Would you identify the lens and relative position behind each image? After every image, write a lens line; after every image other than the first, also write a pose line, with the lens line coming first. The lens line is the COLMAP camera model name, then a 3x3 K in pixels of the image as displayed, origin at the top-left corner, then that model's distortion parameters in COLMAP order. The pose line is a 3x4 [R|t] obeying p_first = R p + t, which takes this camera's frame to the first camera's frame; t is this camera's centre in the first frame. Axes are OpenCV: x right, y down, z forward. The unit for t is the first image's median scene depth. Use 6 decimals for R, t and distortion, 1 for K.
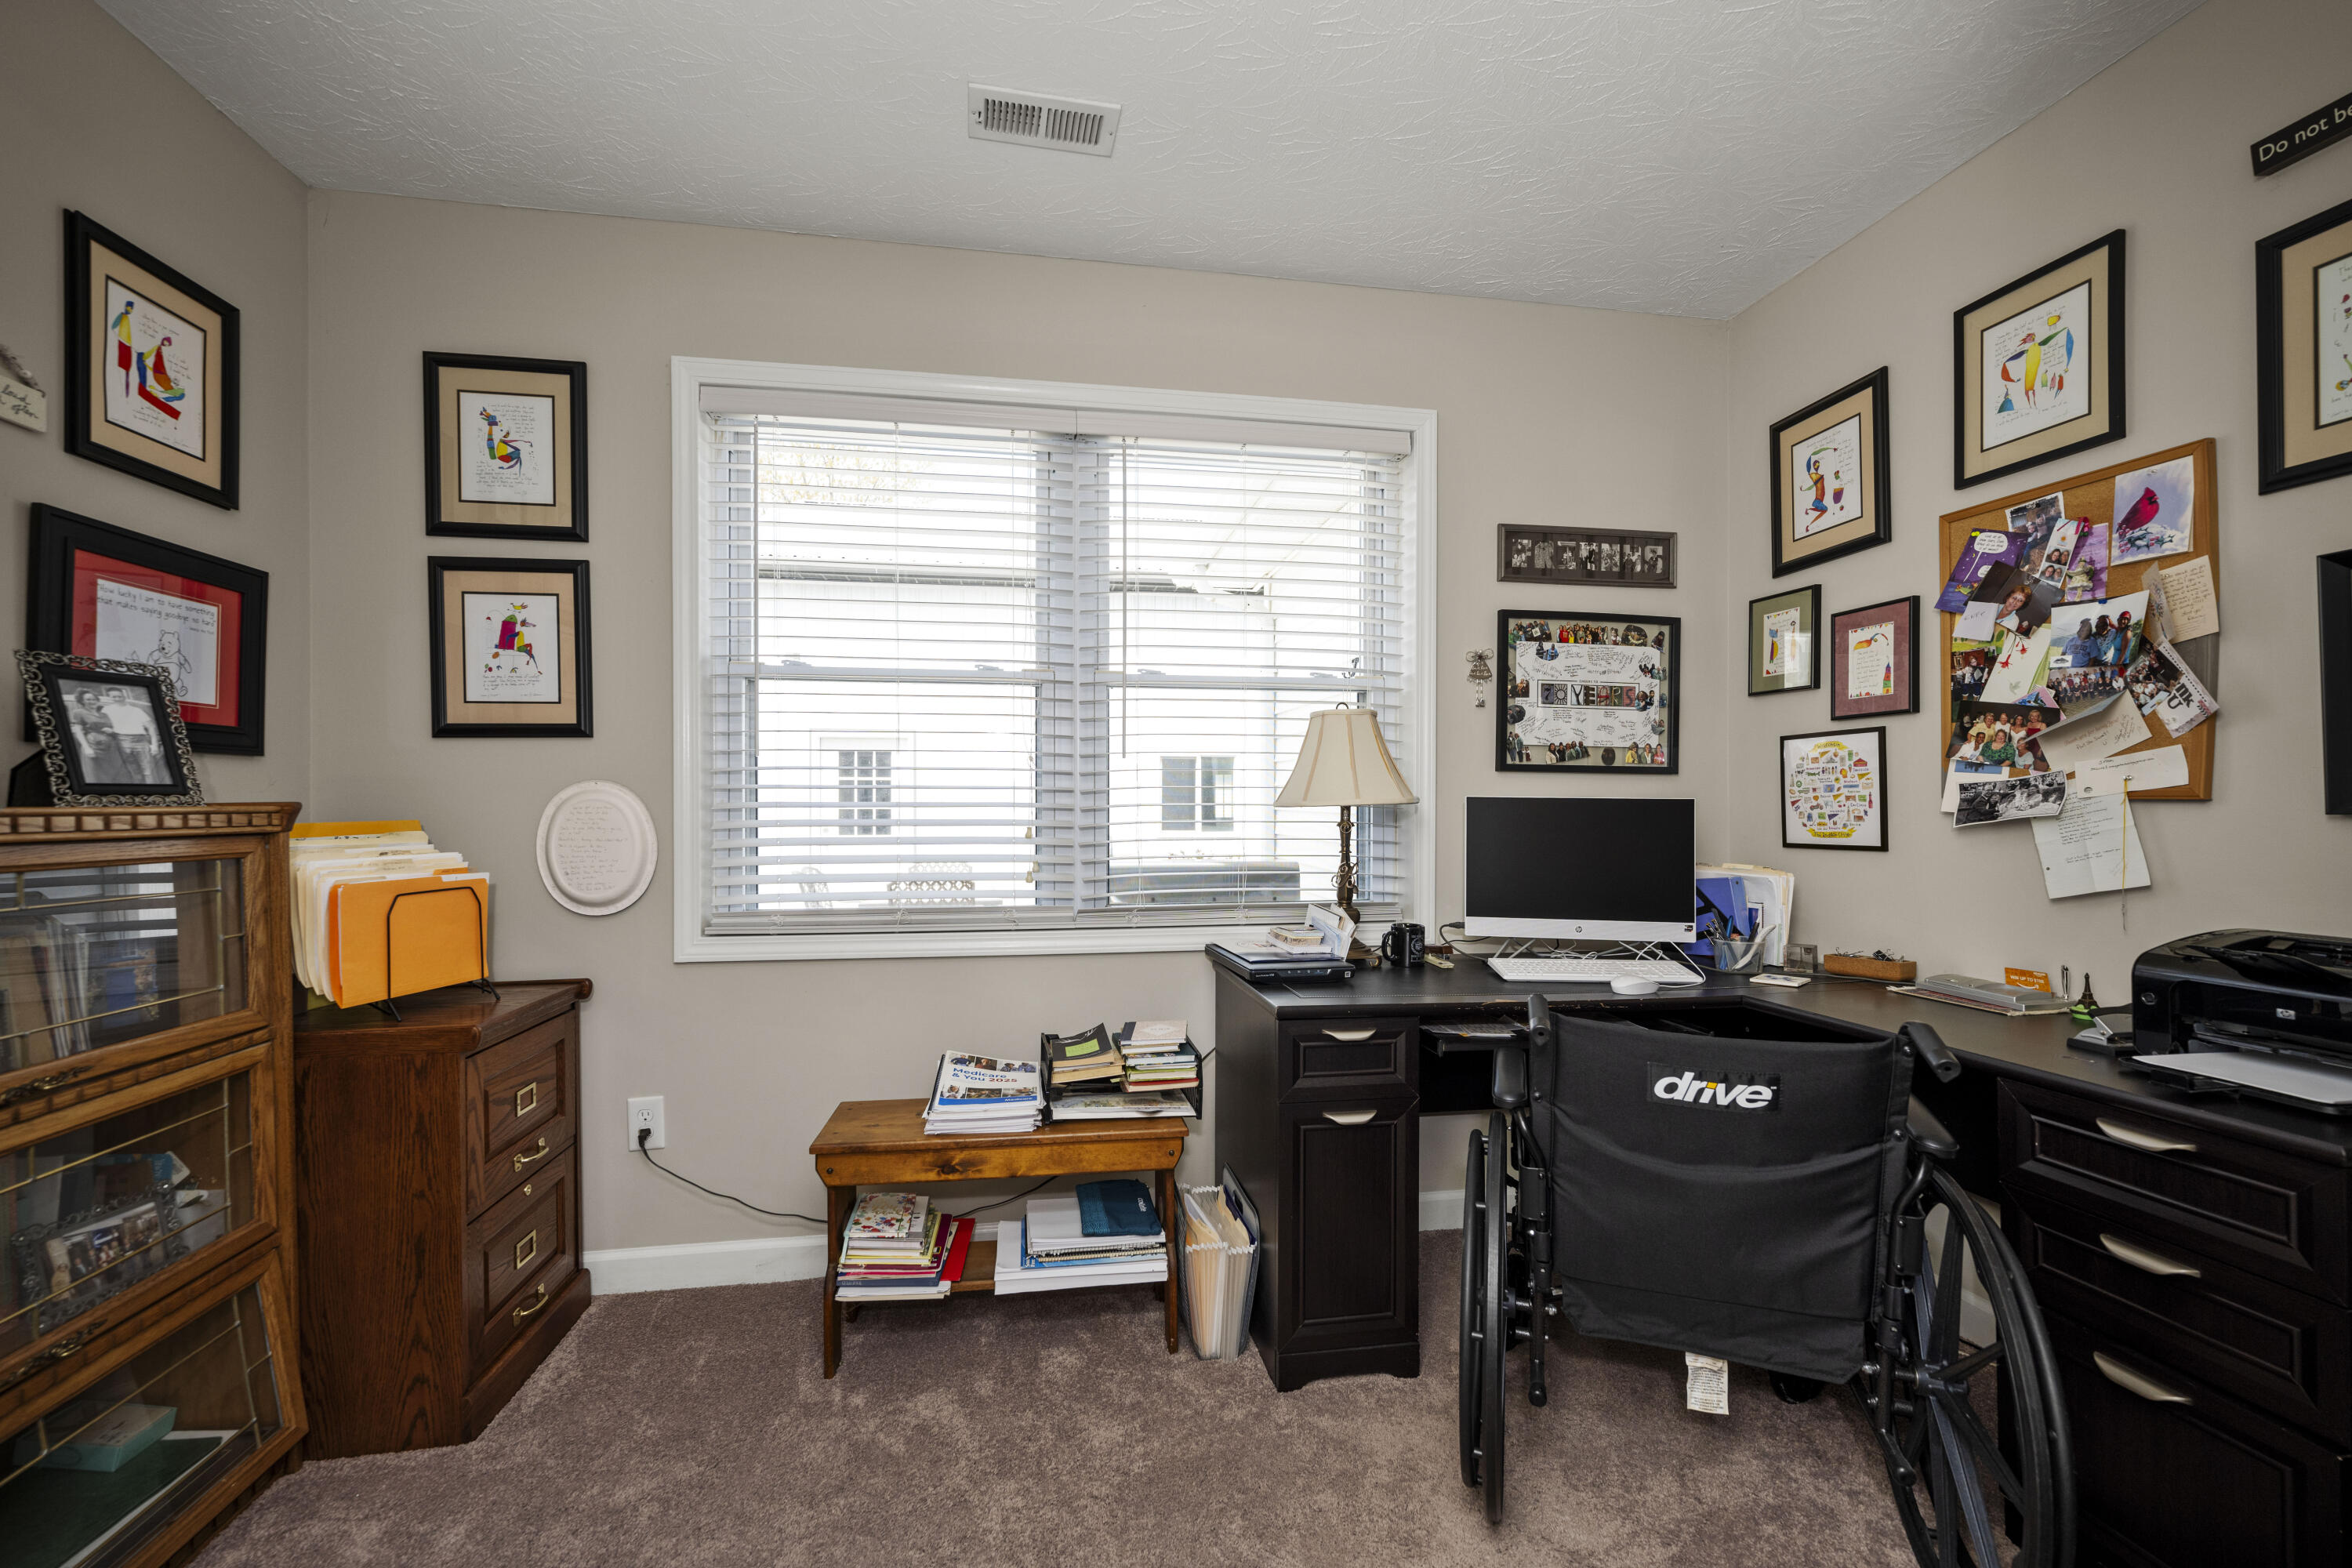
lens RADIAL K [[949.6, 0, 1166.2], [0, 949.6, 808.7], [0, 0, 1]] dist [-0.001339, -0.000395]
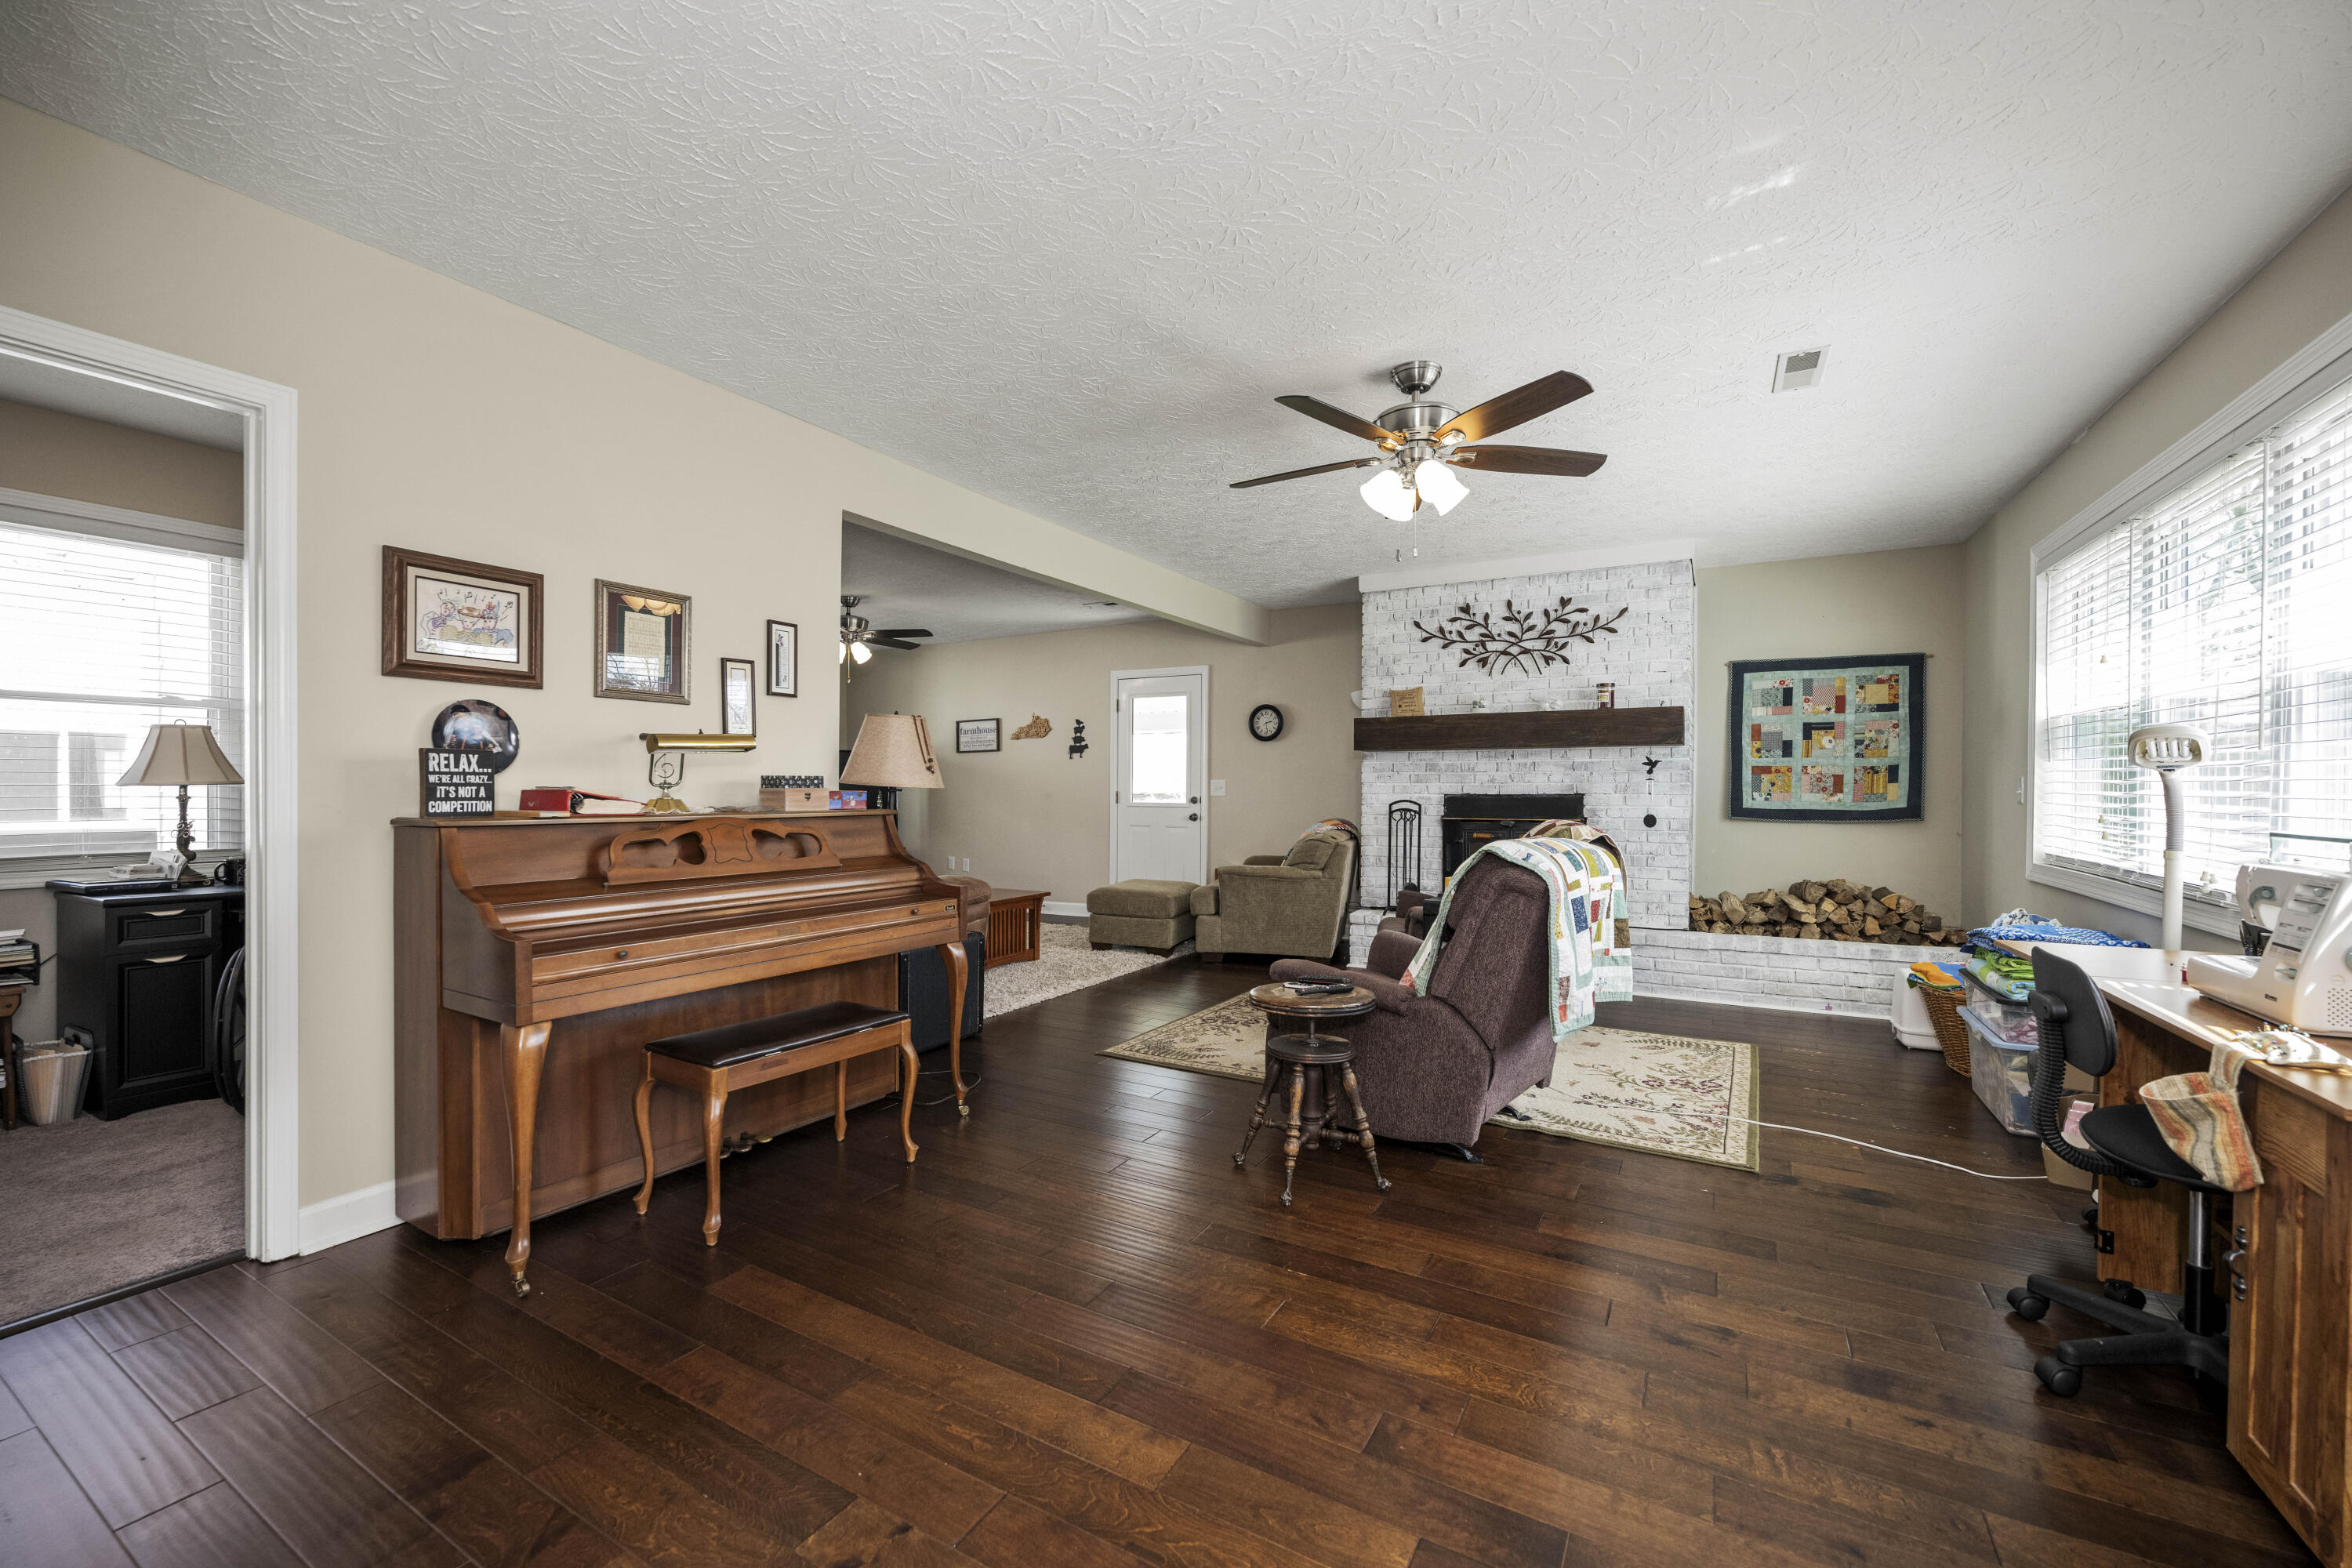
lens RADIAL K [[949.6, 0, 1166.2], [0, 949.6, 808.7], [0, 0, 1]] dist [-0.001339, -0.000395]
pose [[0.632341, -0.004270, 0.774678, 0.004073], [-0.002684, 0.999967, 0.007702, 0.020055], [-0.774685, -0.006949, 0.632309, -1.401218]]
